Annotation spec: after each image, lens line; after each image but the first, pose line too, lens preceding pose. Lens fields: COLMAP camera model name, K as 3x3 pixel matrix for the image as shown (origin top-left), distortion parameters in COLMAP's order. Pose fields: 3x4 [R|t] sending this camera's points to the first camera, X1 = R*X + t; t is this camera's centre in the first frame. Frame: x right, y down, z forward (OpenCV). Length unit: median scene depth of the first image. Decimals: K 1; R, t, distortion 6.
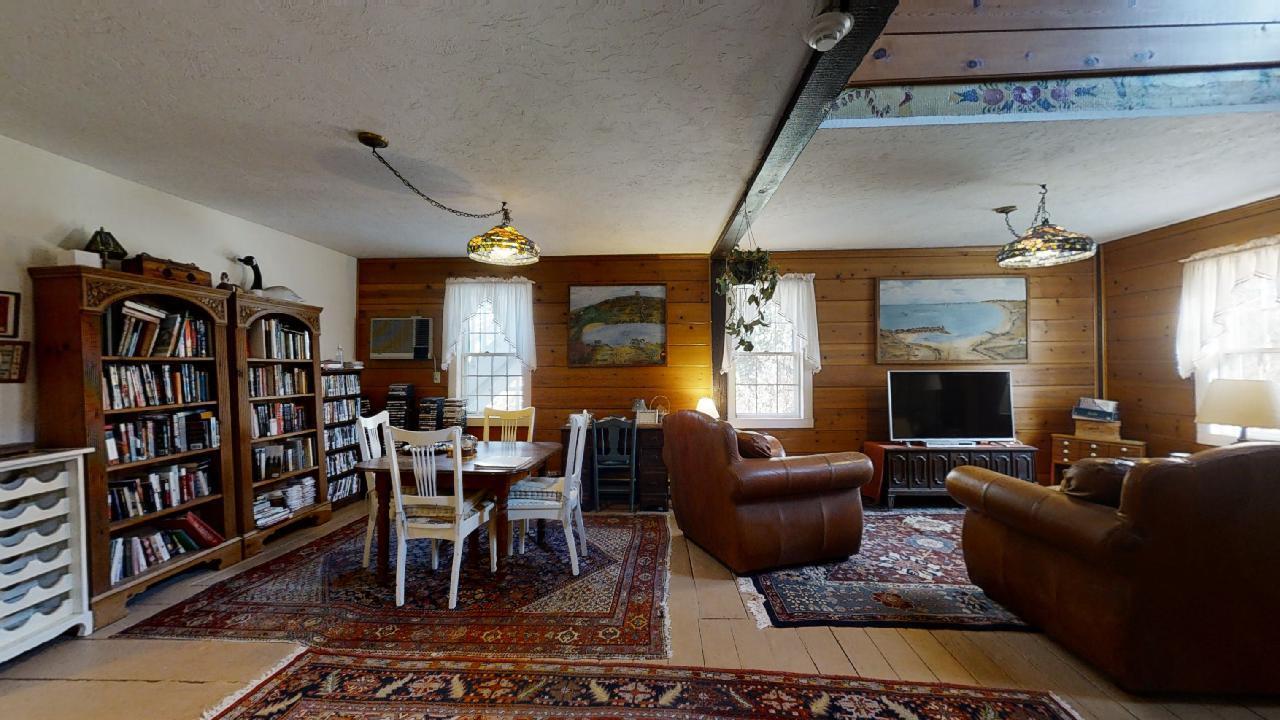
lens RADIAL K [[469.3, 0, 640.3], [0, 469.3, 363.5], [0, 0, 1]] dist [-0.000071, 0.000195]
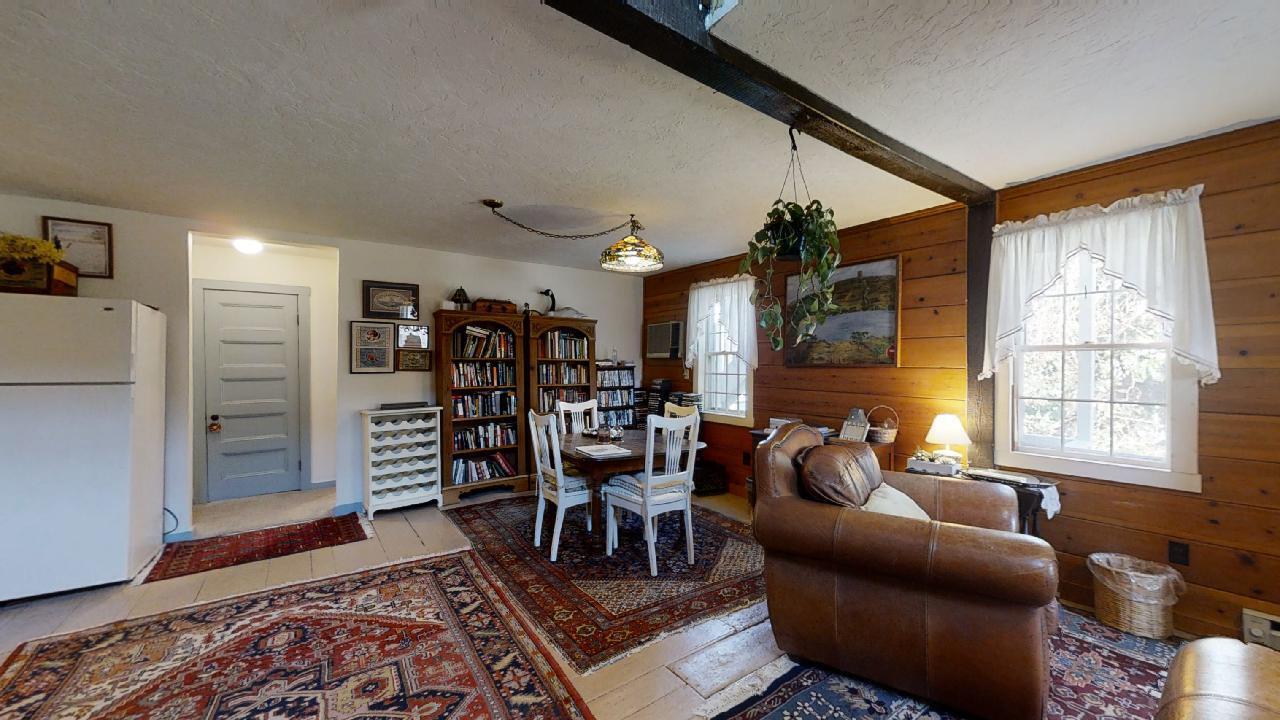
lens RADIAL K [[469.3, 0, 640.3], [0, 469.3, 363.5], [0, 0, 1]] dist [-0.000071, 0.000195]
pose [[0.628357, 0.007026, -0.777893, 0.623297], [-0.002749, 0.999973, 0.006812, -0.005836], [0.777920, -0.002142, 0.628359, 0.359365]]
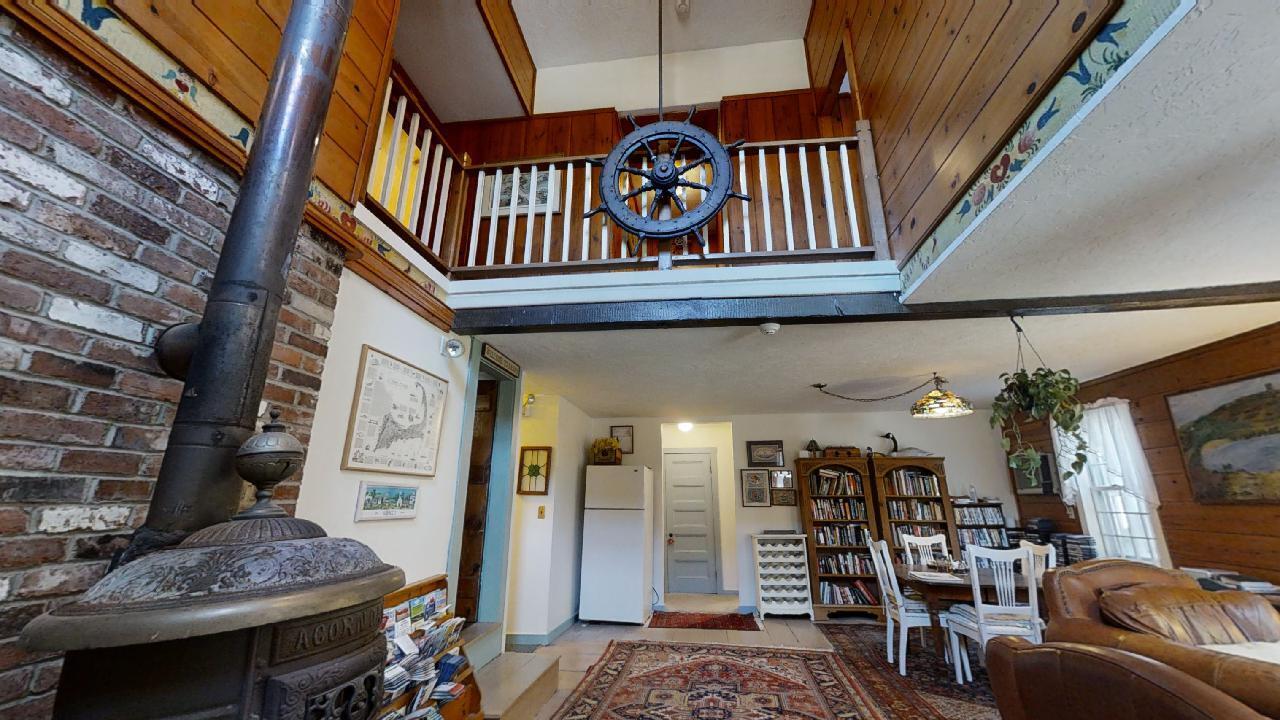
lens RADIAL K [[469.3, 0, 640.3], [0, 469.3, 363.5], [0, 0, 1]] dist [-0.000071, 0.000195]
pose [[-0.084093, -0.274998, -0.957760, 1.164278], [-0.001044, 0.961188, -0.275891, 0.000846], [0.996457, -0.022200, -0.081116, 0.299160]]
